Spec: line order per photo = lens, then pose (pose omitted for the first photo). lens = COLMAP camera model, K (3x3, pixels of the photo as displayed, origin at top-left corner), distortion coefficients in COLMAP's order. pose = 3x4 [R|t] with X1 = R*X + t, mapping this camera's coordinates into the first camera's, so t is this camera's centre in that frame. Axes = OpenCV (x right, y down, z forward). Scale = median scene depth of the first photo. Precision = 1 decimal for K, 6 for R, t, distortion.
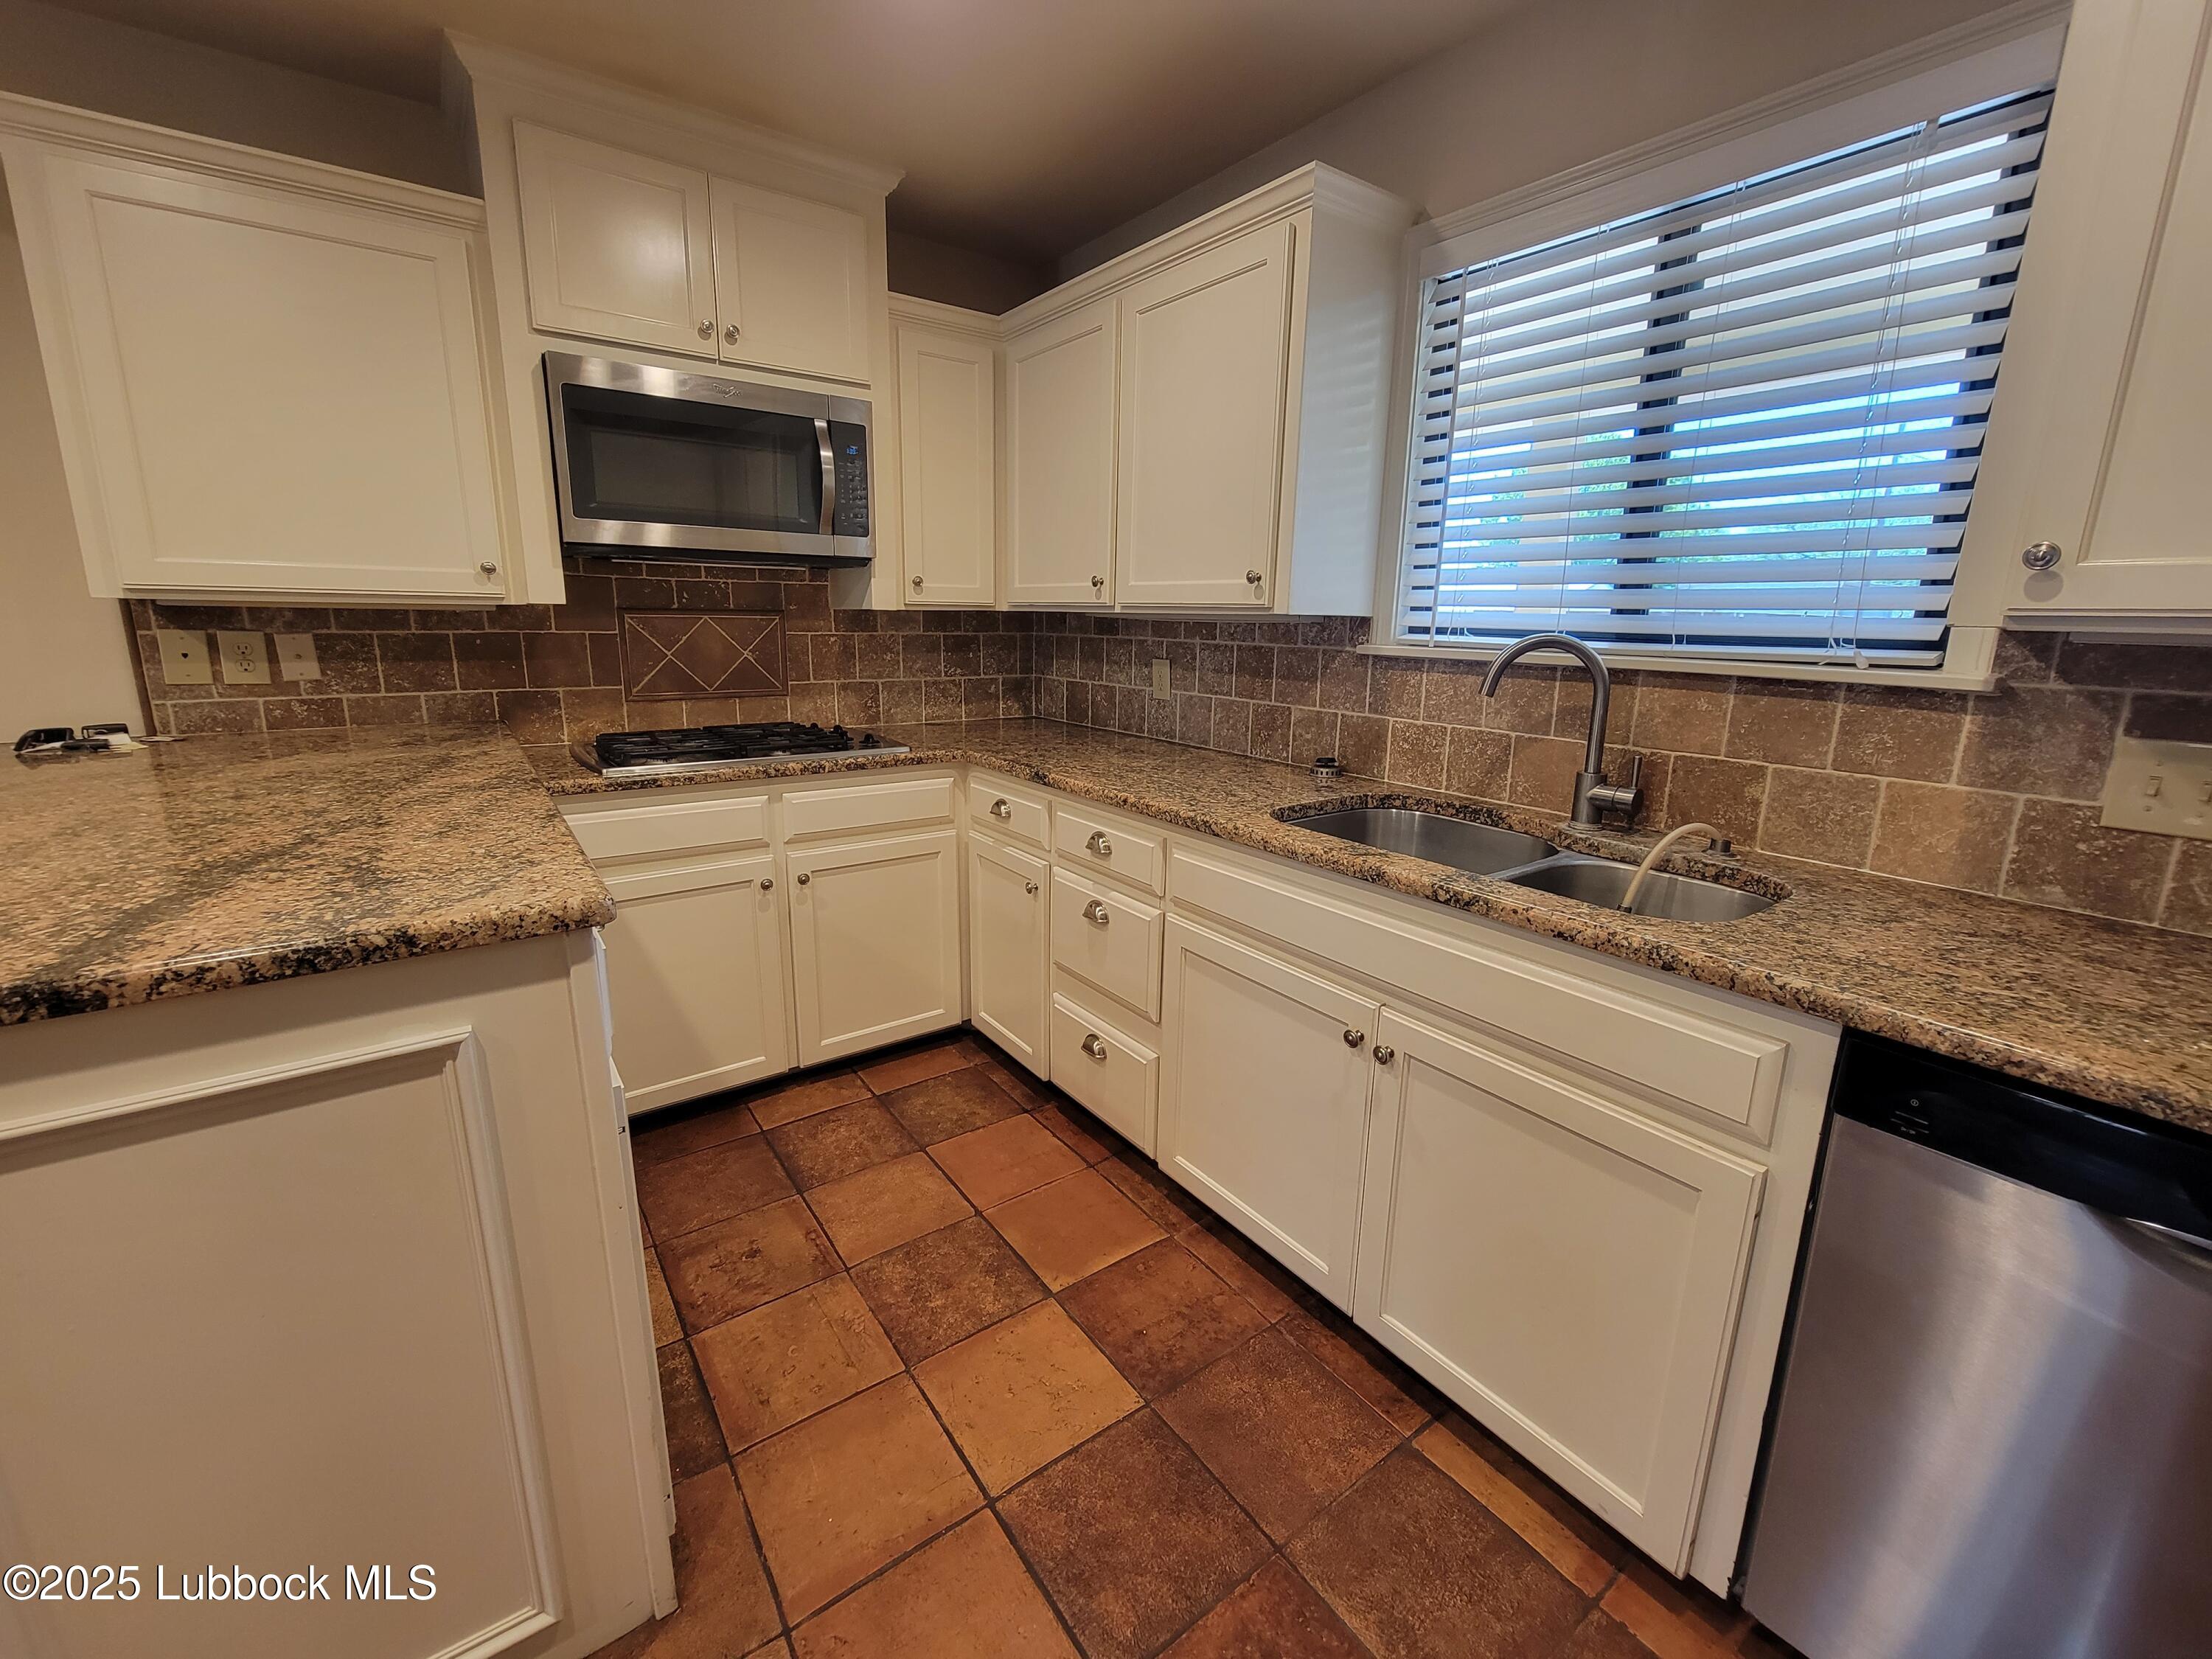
lens RADIAL K [[904.8, 0, 1107.6], [0, 904.8, 804.1], [0, 0, 1]] dist [-0.002029, 0.000038]
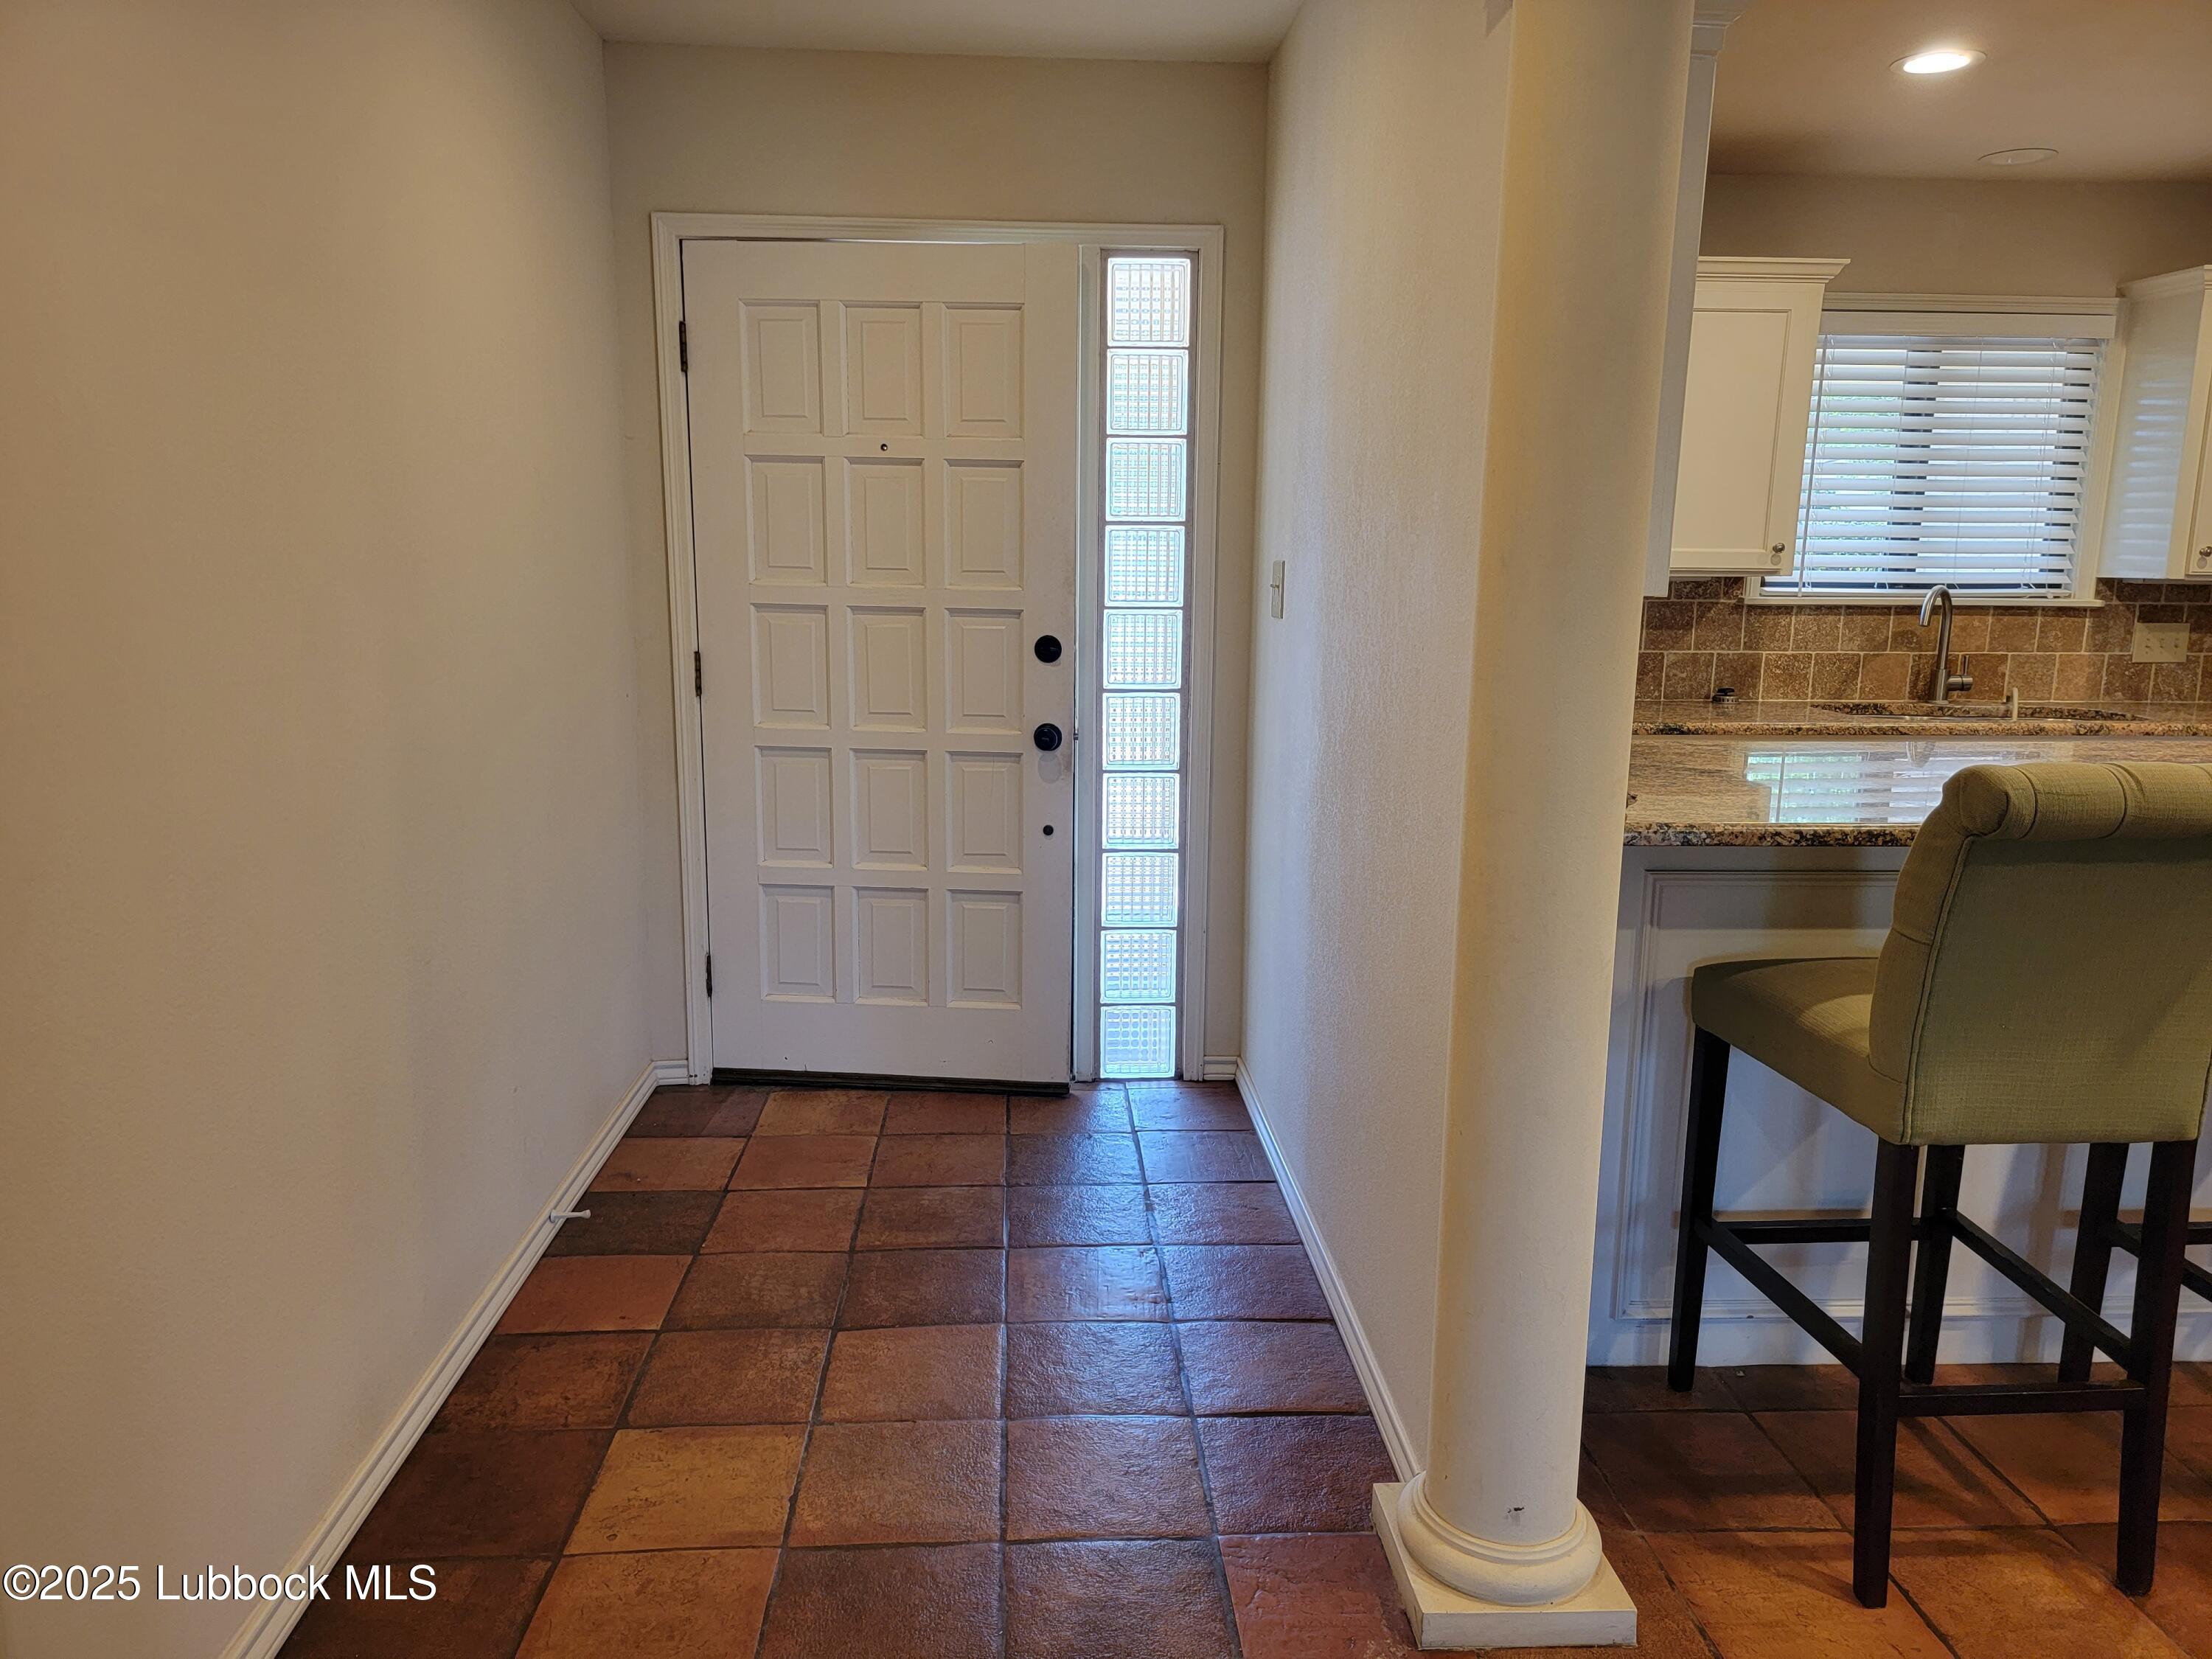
lens RADIAL K [[1533.3, 0, 1106.0], [0, 1533.3, 829.5], [0, 0, 1]] dist [0.084960, -0.058374]
pose [[0.534873, -0.160535, 0.829542, -2.121343], [0.169871, 0.982169, 0.080542, -0.186961], [-0.827680, 0.097835, 0.552606, 0.572192]]
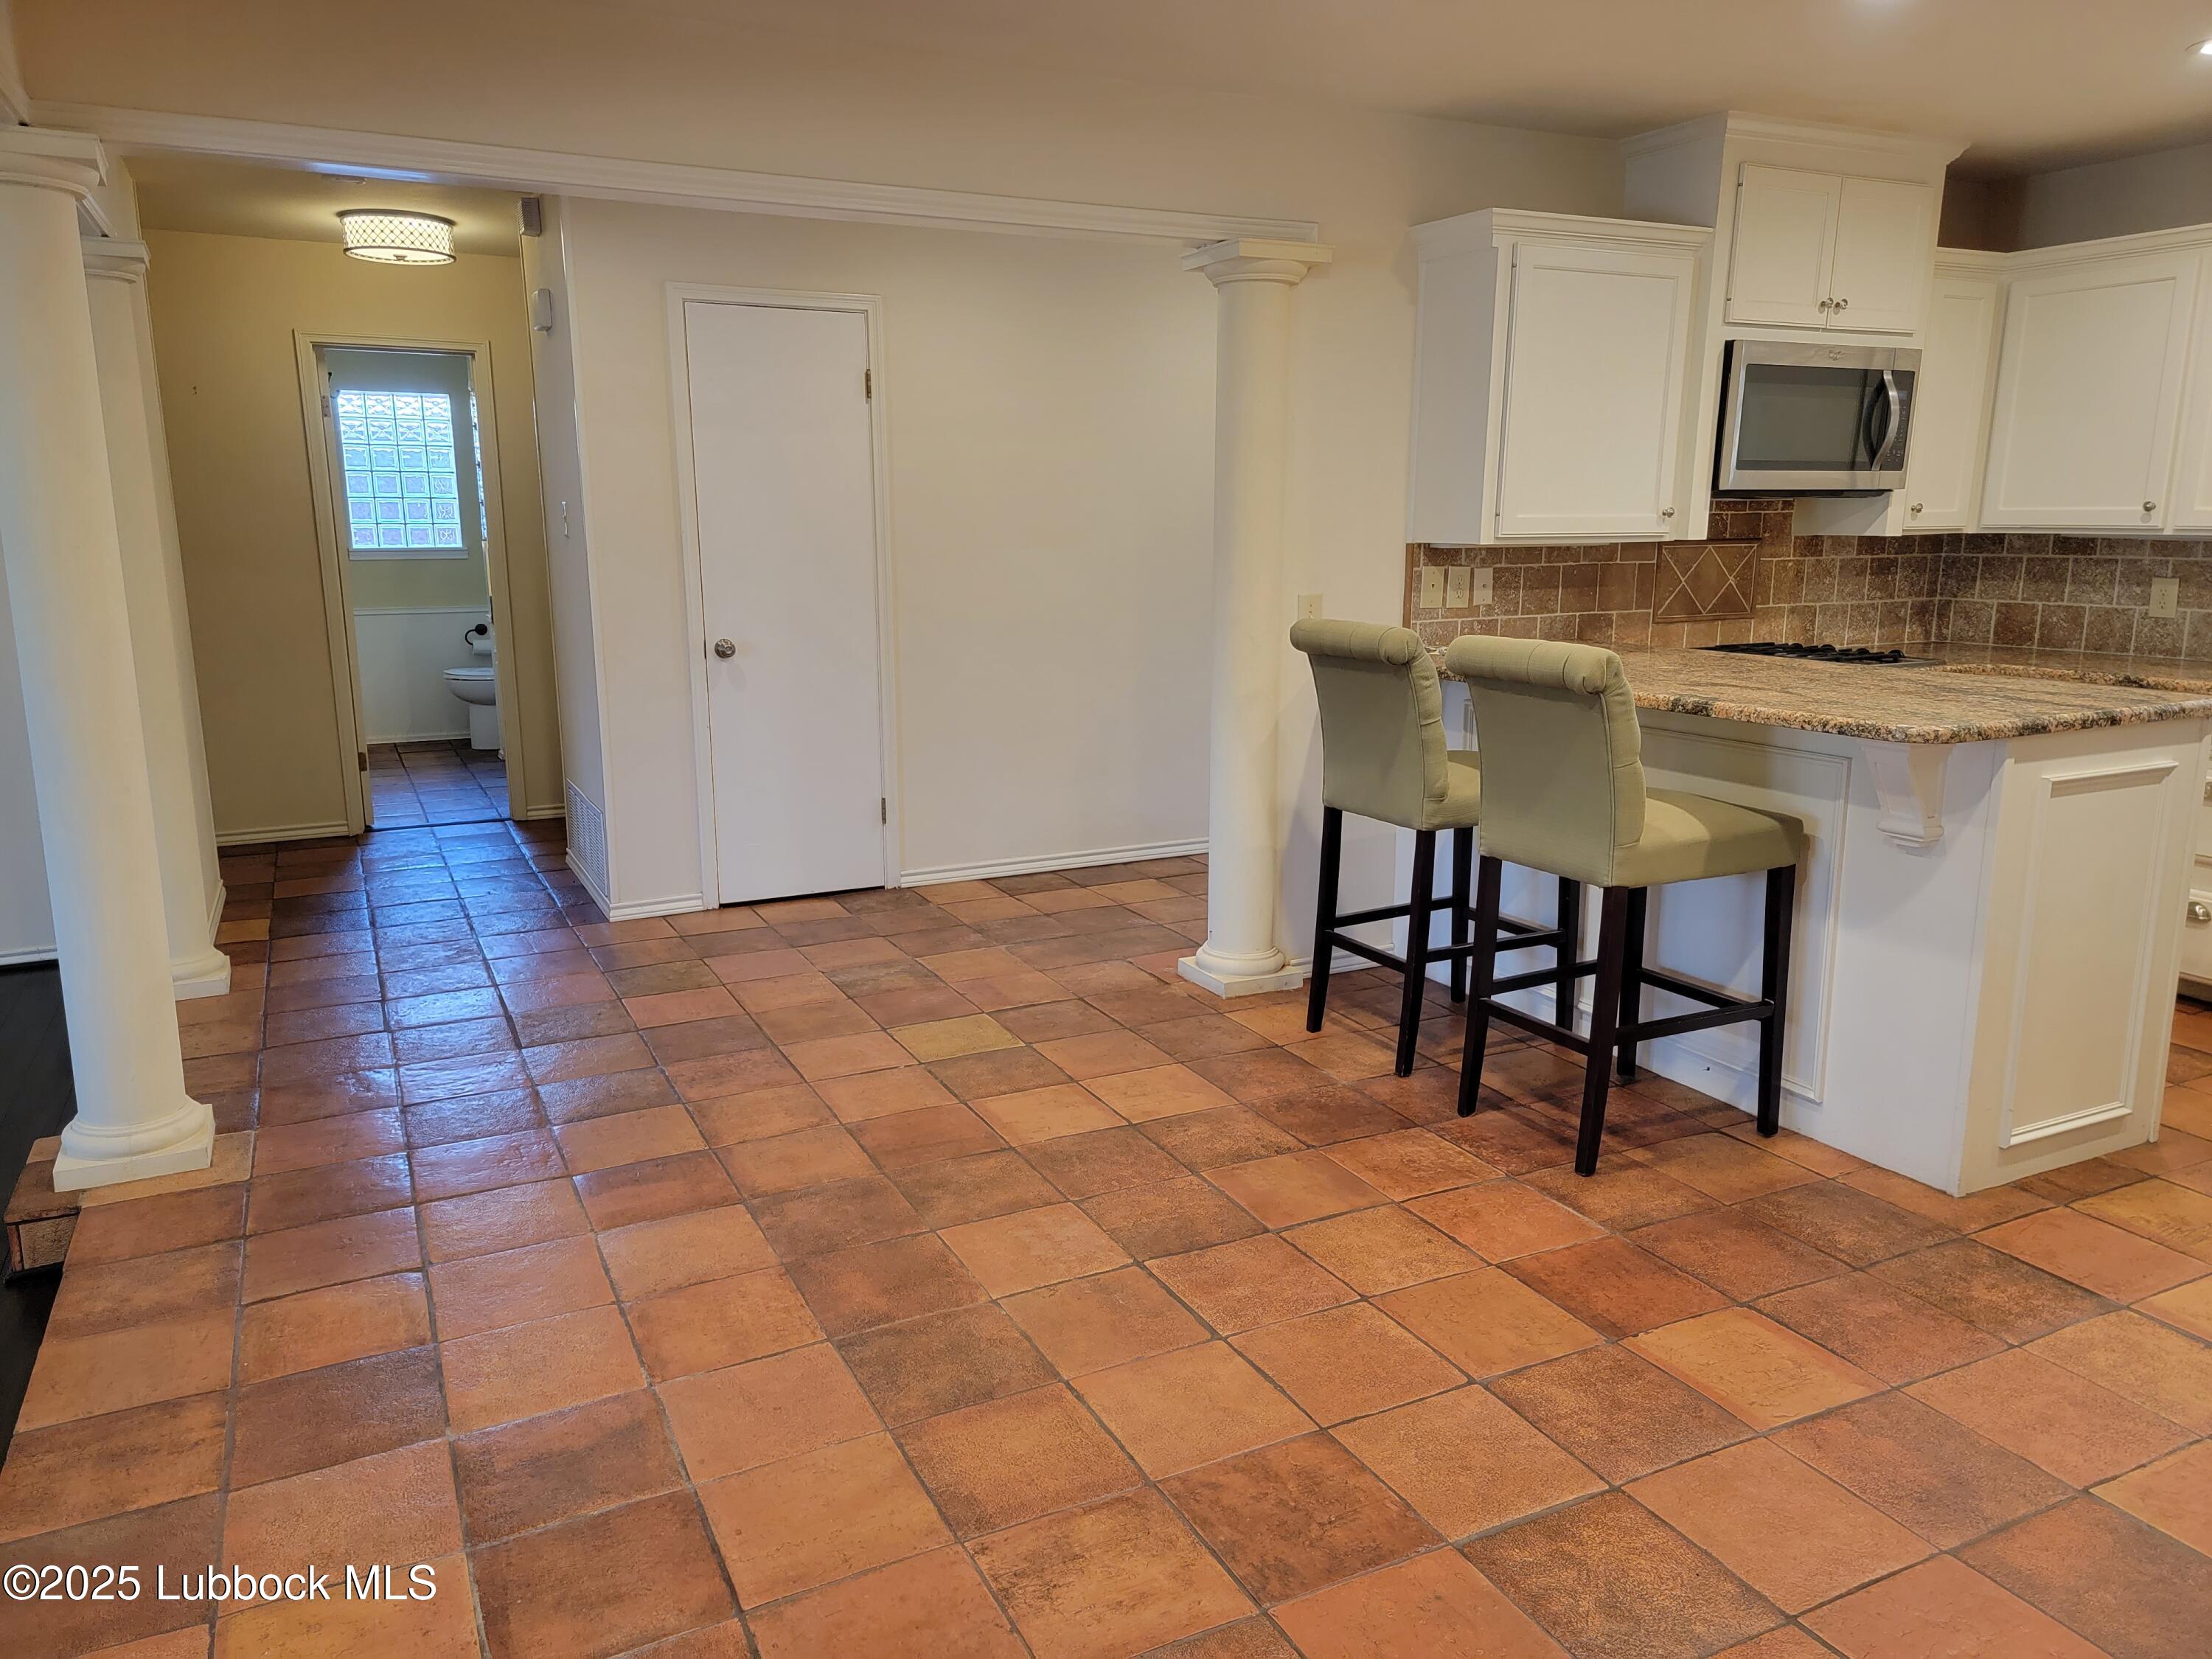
lens RADIAL K [[1533.3, 0, 1106.0], [0, 1533.3, 829.5], [0, 0, 1]] dist [0.084960, -0.058374]
pose [[0.986430, 0.016951, -0.163305, -1.081063], [-0.018012, 0.999825, -0.005021, 0.201913], [0.163192, 0.007894, 0.986563, -1.238580]]
